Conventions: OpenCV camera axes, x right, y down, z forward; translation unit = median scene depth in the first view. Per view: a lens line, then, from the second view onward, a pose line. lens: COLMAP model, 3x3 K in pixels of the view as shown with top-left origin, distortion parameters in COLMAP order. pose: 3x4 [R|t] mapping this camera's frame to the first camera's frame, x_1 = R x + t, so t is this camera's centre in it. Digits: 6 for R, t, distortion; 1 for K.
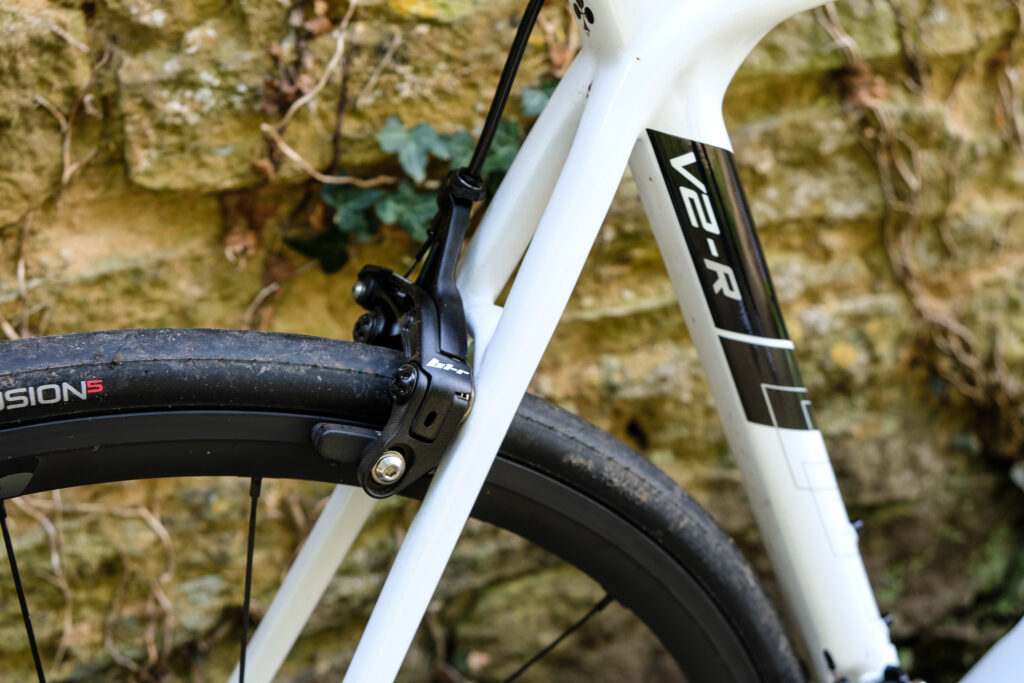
lens RADIAL K [[1285.3, 0, 514.7], [0, 1285.3, 326.7], [0, 0, 1]] dist [-0.015995, 0.033852]
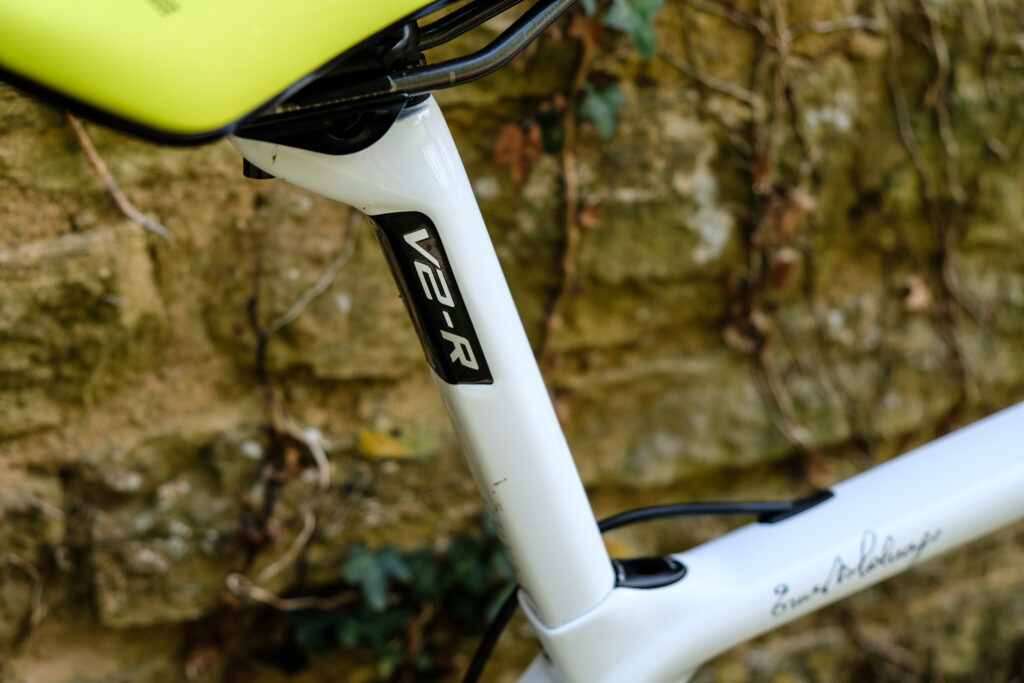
lens RADIAL K [[1285.3, 0, 514.7], [0, 1285.3, 326.7], [0, 0, 1]] dist [-0.015995, 0.033852]
pose [[0.998374, 0.045412, 0.034451, -0.013262], [-0.045184, 0.998951, -0.007386, -0.340994], [-0.034750, 0.005817, 0.999379, -0.032866]]
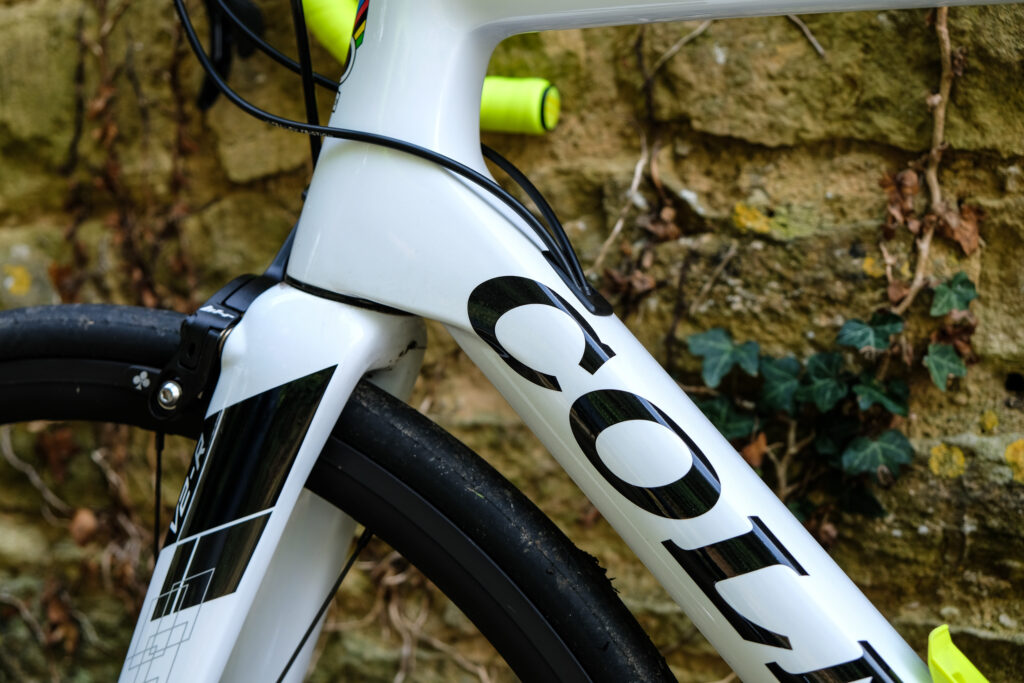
lens RADIAL K [[1621.0, 0, 512.0], [0, 1621.0, 341.5], [0, 0, 1]] dist [-0.030884, -0.039567]
pose [[0.556110, 0.076462, -0.827584, 0.875018], [-0.380981, 0.908429, -0.172076, 0.127481], [0.738644, 0.410987, 0.534317, 0.214295]]
